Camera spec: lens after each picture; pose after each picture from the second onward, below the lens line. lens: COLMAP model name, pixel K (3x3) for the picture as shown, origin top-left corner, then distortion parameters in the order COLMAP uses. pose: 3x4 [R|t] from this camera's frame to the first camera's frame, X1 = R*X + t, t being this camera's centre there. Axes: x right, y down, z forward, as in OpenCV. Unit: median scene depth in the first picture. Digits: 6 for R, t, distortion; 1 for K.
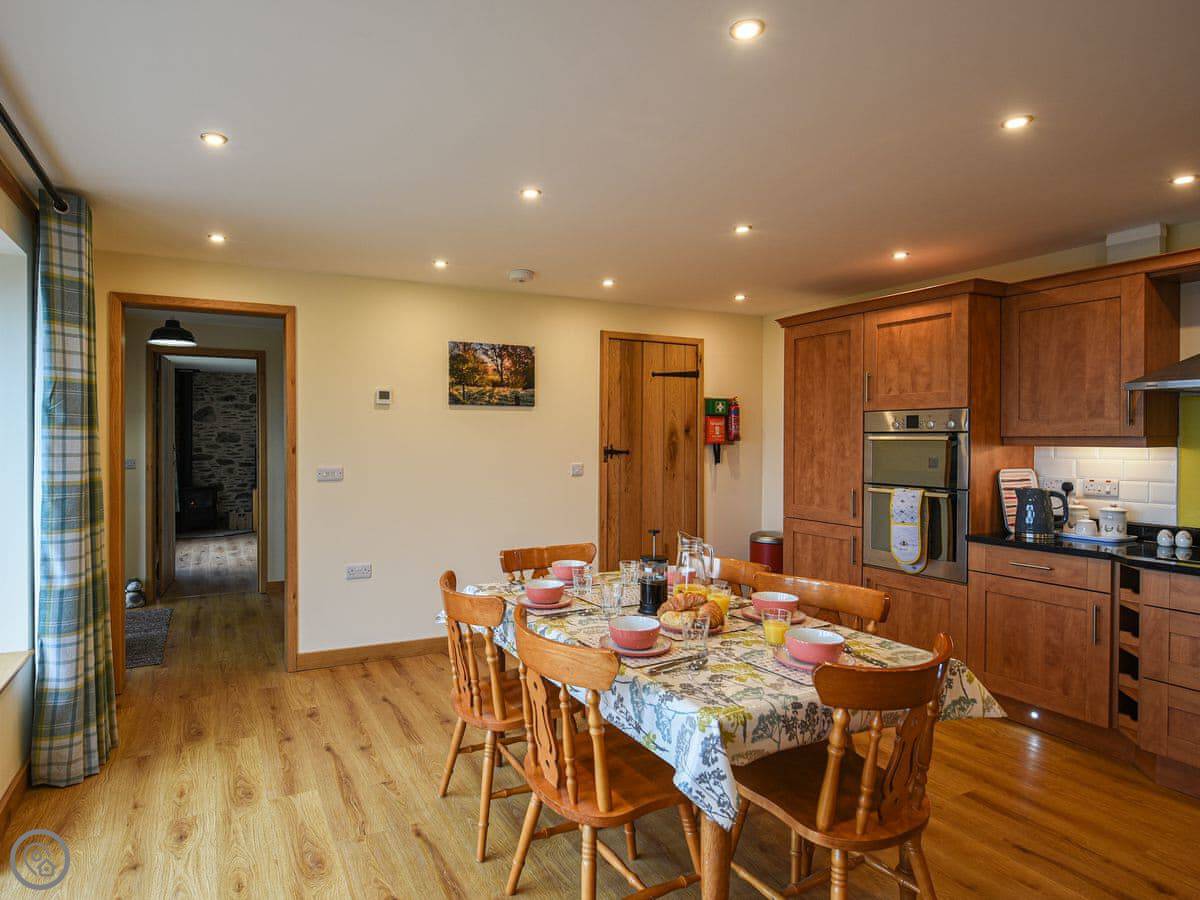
lens RADIAL K [[730.4, 0, 591.2], [0, 730.4, 443.8], [0, 0, 1]] dist [-0.022106, 0.000714]
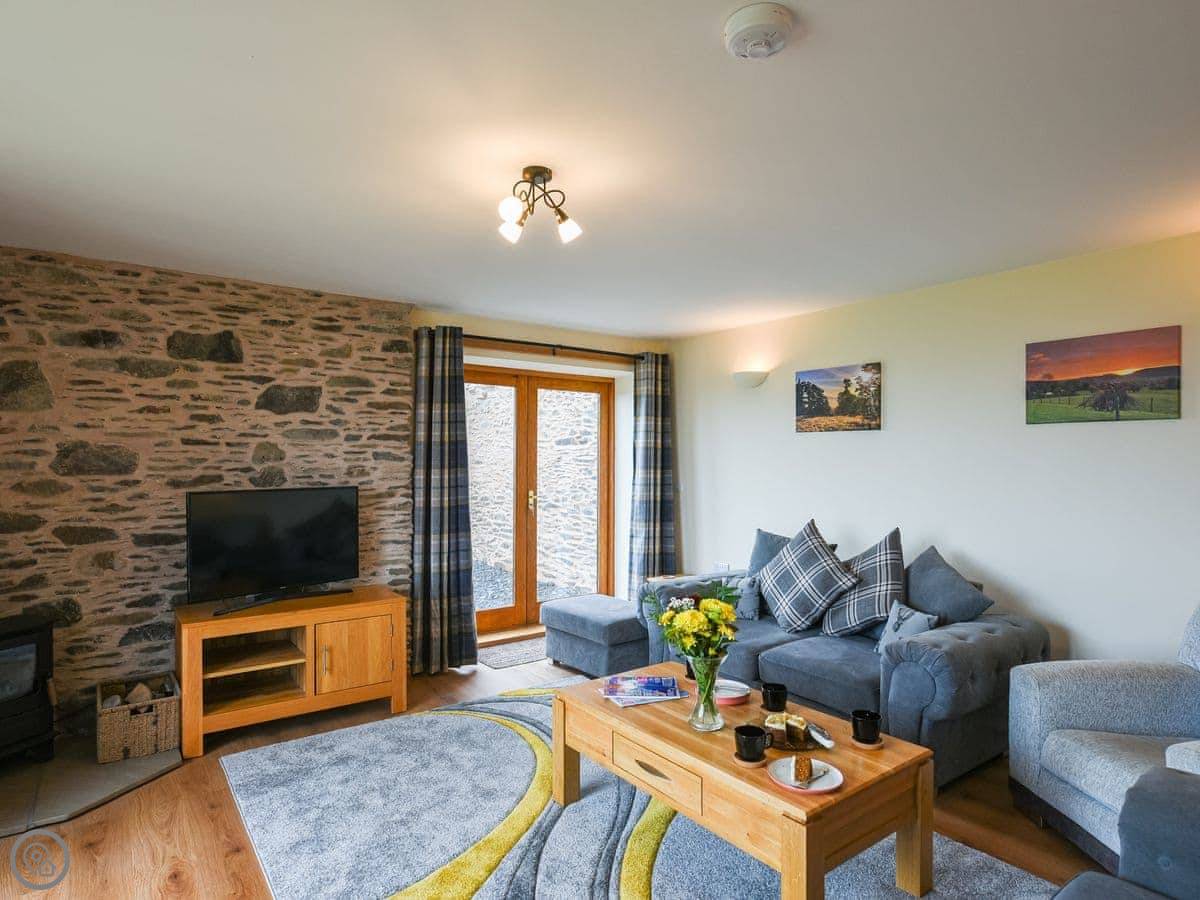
lens RADIAL K [[660.6, 0, 608.8], [0, 660.6, 458.0], [0, 0, 1]] dist [-0.002781, -0.001744]
pose [[0.991457, -0.002976, 0.130396, -0.310506], [0.002990, 0.999996, 0.000095, -0.008677], [-0.130396, 0.000296, 0.991462, 0.678166]]
